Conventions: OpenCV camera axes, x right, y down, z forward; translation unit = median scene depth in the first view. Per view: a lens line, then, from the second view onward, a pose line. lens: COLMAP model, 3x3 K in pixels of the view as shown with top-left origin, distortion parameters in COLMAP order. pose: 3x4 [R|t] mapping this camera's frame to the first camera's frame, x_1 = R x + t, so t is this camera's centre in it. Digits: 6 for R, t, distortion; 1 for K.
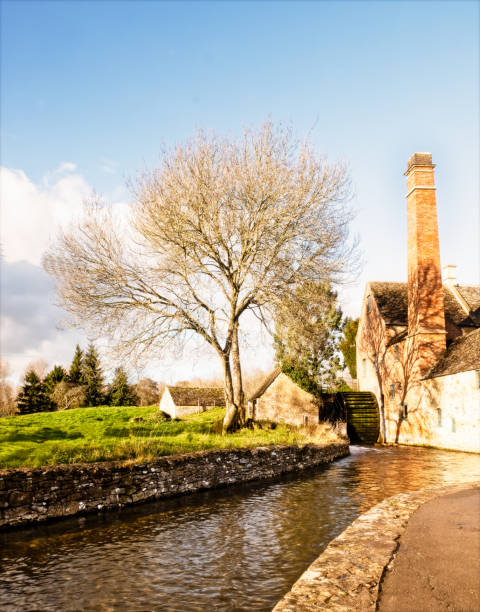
lens RADIAL K [[644.2, 0, 169.4], [0, 644.2, 380.0], [0, 0, 1]] dist [-0.009829, 0.000000]
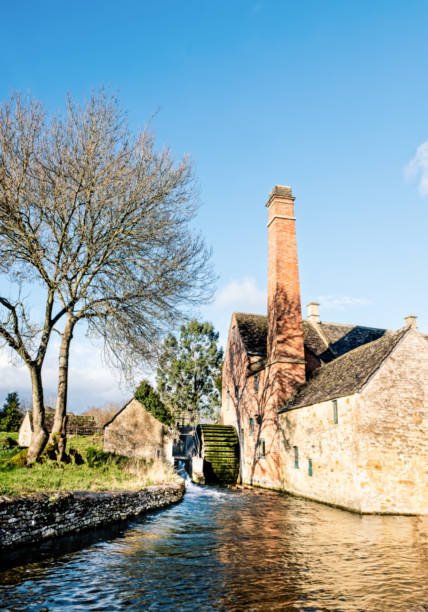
lens RADIAL K [[498.4, 0, 181.5], [0, 498.4, 314.6], [0, 0, 1]] dist [-0.015022, 0.003100]
pose [[0.990541, 0.071955, 0.116839, 0.157515], [-0.046717, 0.977457, -0.205904, 0.014520], [-0.129021, 0.198498, 0.971572, 0.297201]]
